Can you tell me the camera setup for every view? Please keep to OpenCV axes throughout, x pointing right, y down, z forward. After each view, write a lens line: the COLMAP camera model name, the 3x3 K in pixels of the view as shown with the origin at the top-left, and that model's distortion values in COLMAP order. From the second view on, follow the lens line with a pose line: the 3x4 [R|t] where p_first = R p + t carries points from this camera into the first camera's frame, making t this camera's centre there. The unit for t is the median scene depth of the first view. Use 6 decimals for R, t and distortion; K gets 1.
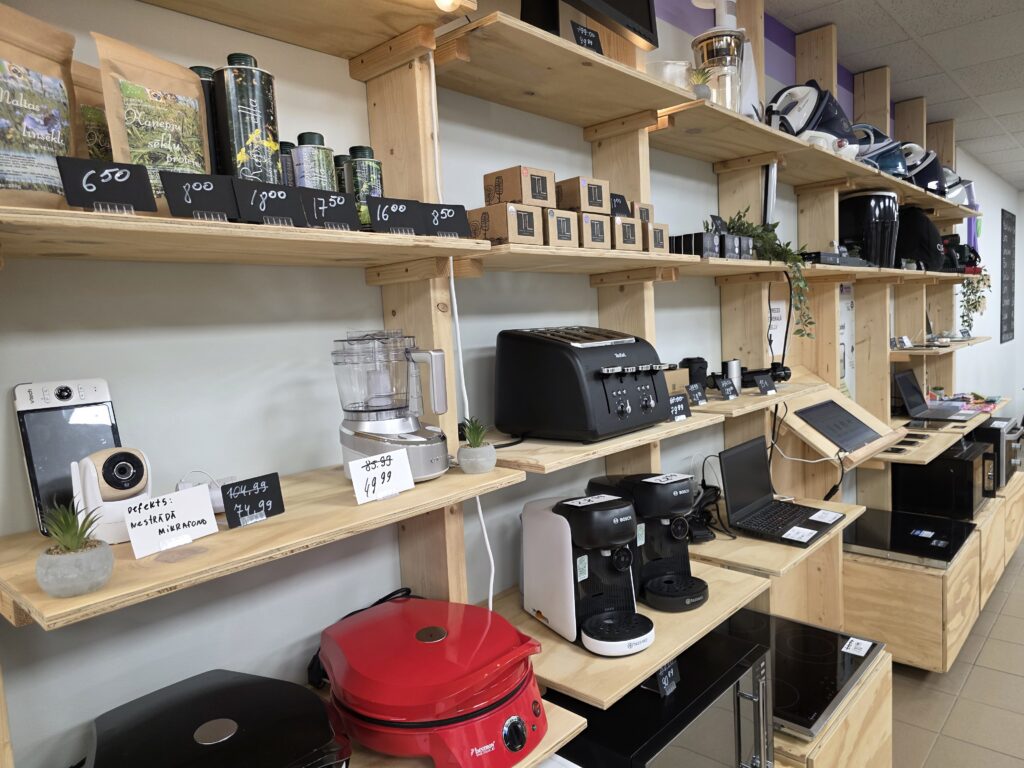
lens RADIAL K [[693.3, 0, 512.8], [0, 693.3, 383.7], [0, 0, 1]] dist [0.004504, -0.024632]
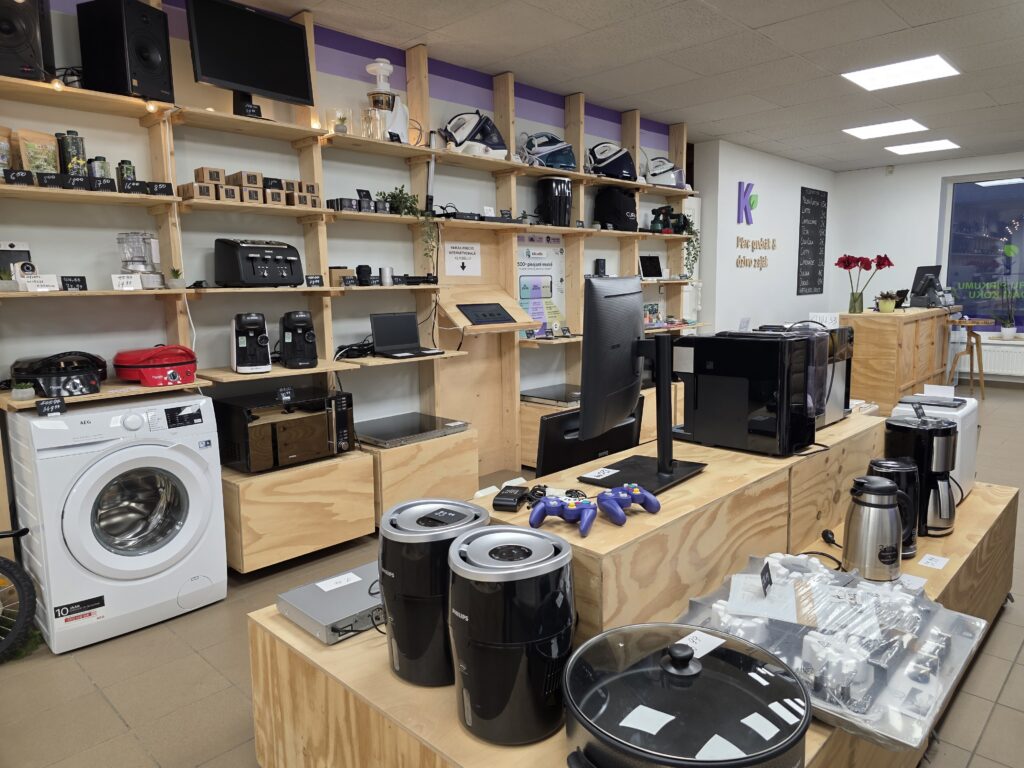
lens RADIAL K [[693.3, 0, 537.7], [0, 693.3, 382.6], [0, 0, 1]] dist [0.004504, -0.024632]
pose [[0.999463, 0.032380, -0.004928, 1.228808], [-0.032128, 0.998486, 0.044659, 0.297896], [0.006367, -0.044477, 0.998990, -1.468869]]
